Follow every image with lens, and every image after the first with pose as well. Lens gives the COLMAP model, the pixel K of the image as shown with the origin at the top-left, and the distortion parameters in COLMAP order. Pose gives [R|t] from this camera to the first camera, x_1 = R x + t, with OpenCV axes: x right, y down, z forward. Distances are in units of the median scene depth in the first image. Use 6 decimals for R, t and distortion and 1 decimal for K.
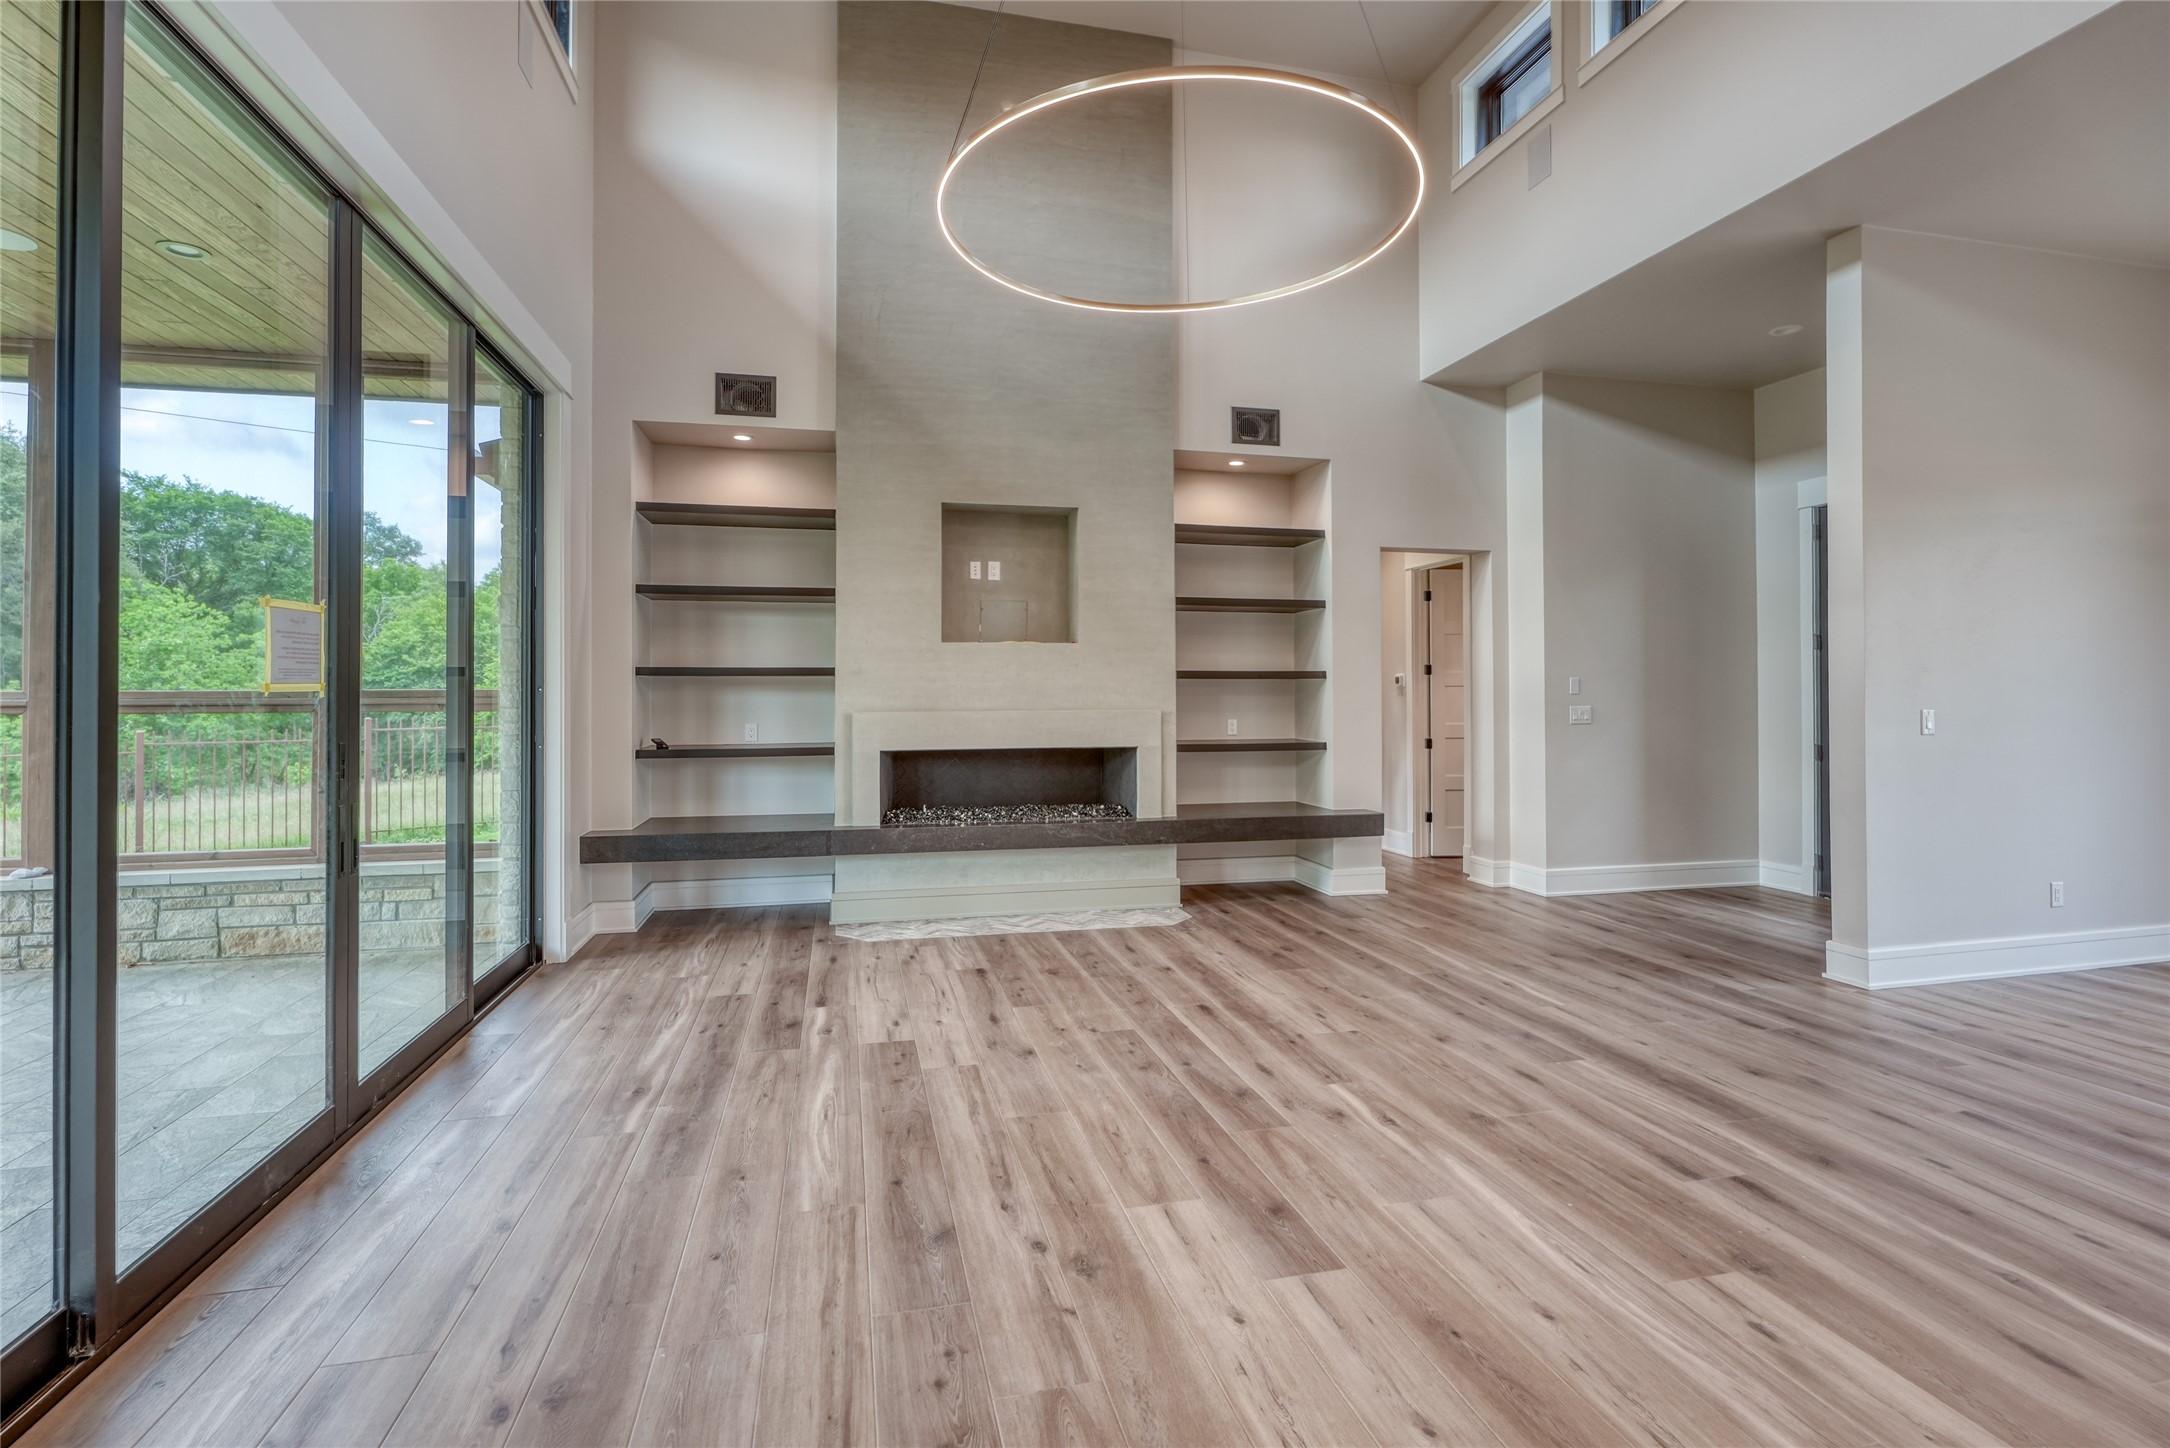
lens RADIAL K [[1009.4, 0, 1088.7], [0, 1009.4, 682.8], [0, 0, 1]] dist [-0.008813, 0.002142]
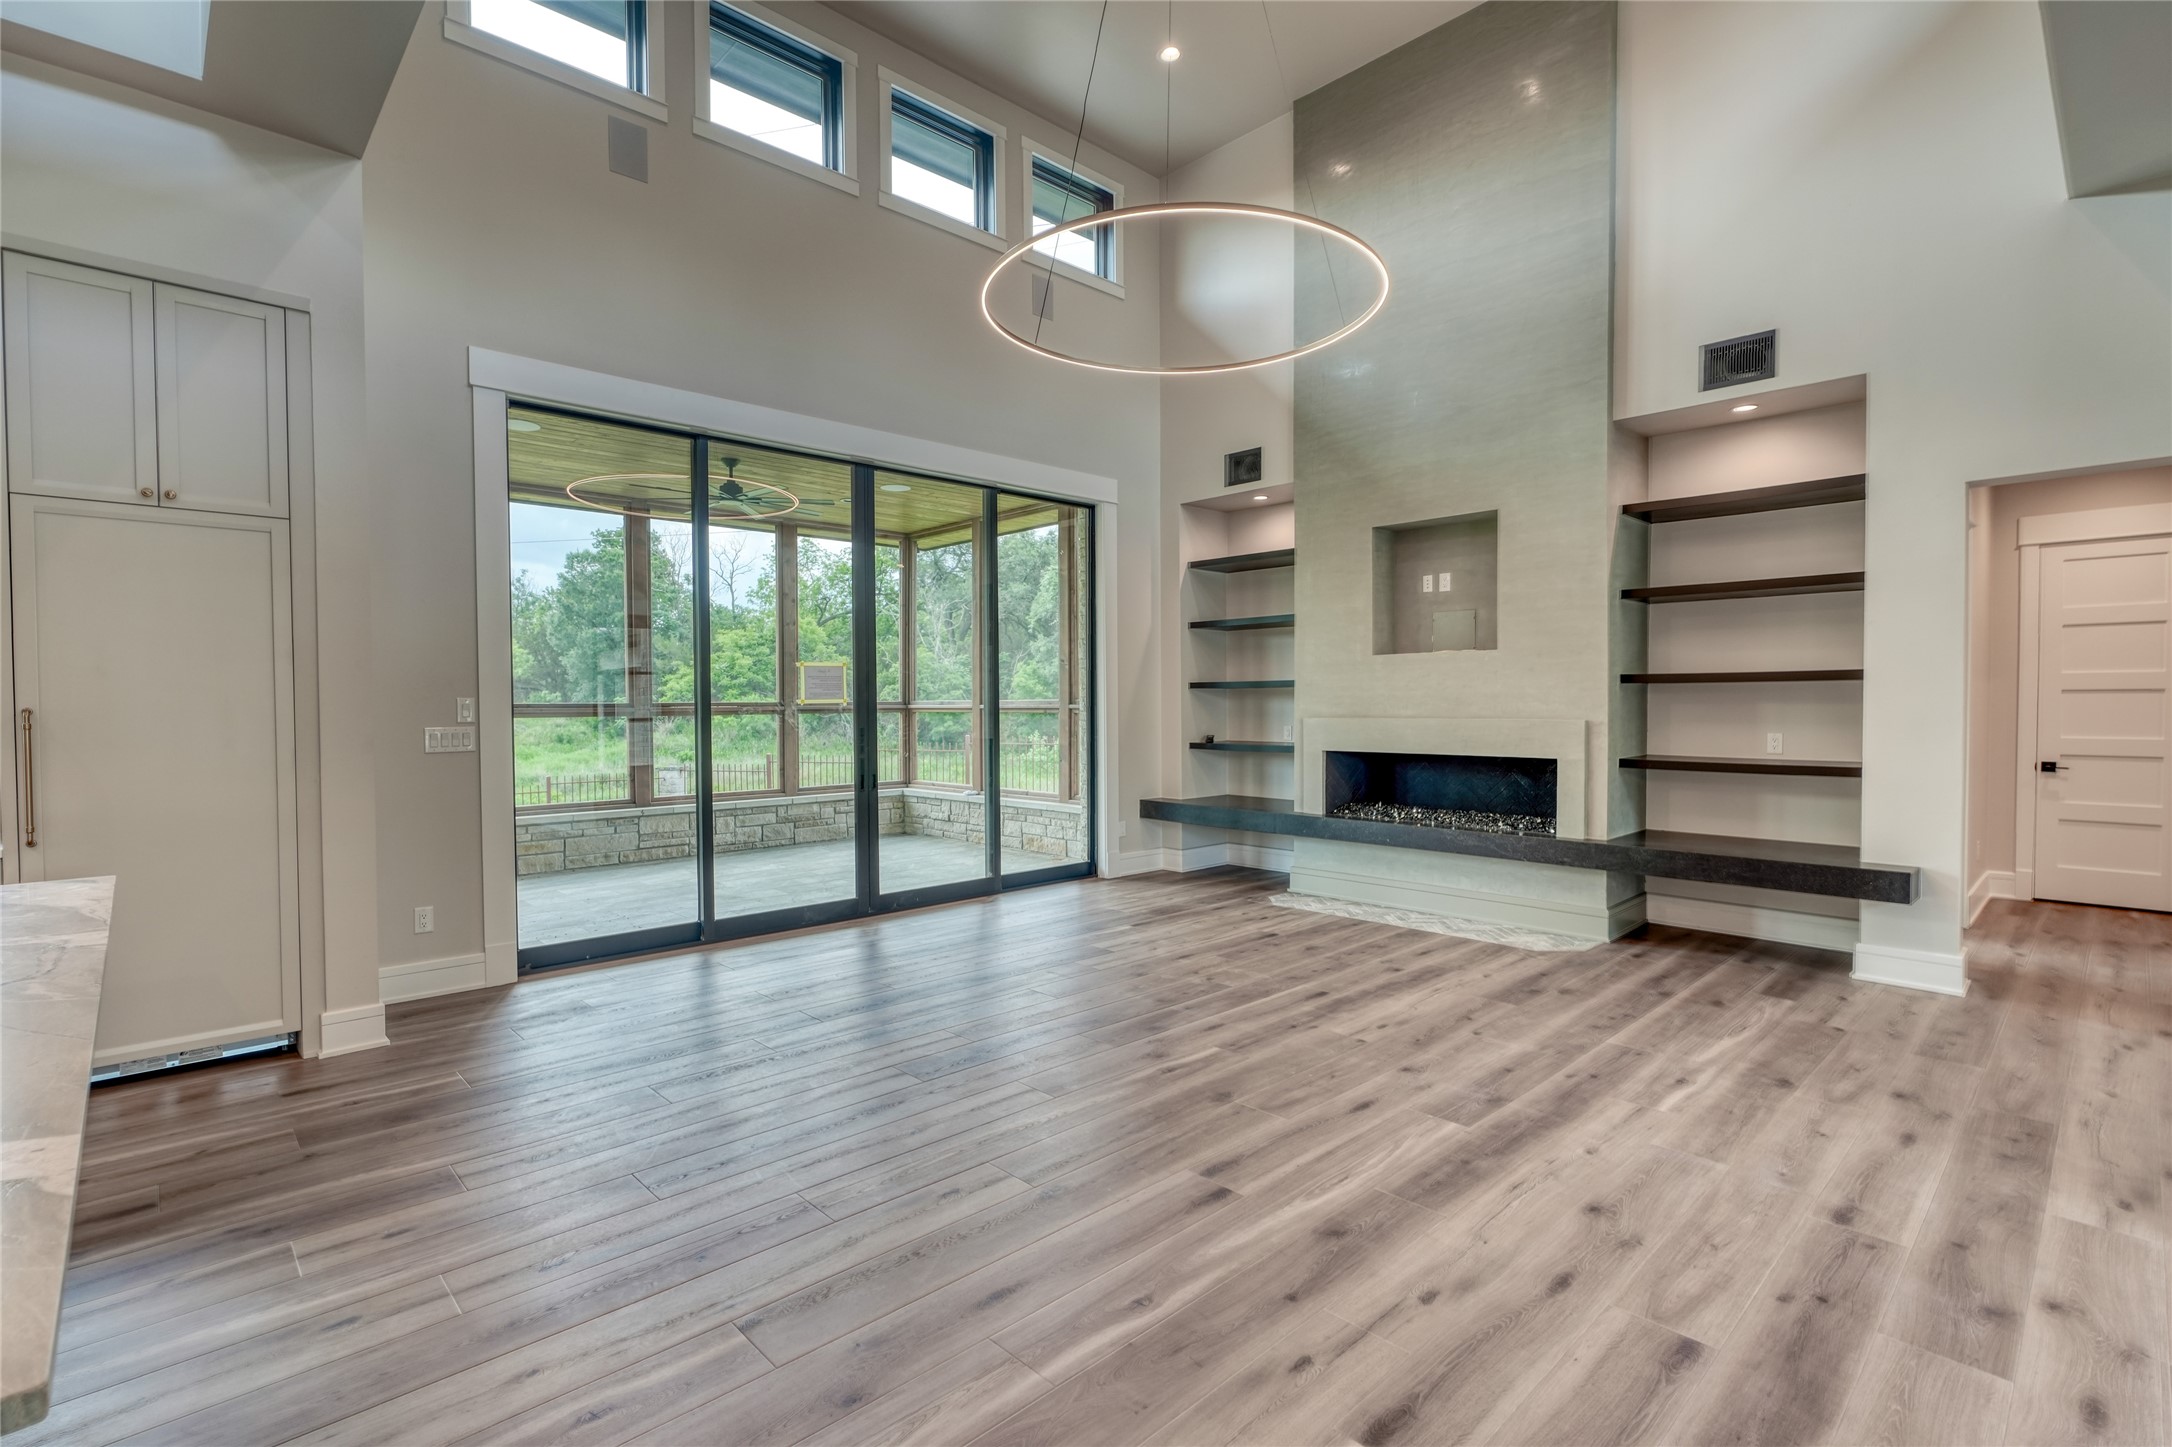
lens RADIAL K [[1010.3, 0, 1085.9], [0, 1010.3, 726.4], [0, 0, 1]] dist [-0.008813, 0.002142]
pose [[0.502066, 0.020824, -0.864579, 0.662316], [0.013280, 0.999407, 0.031784, -0.001630], [0.864728, -0.027439, 0.501491, 0.178135]]
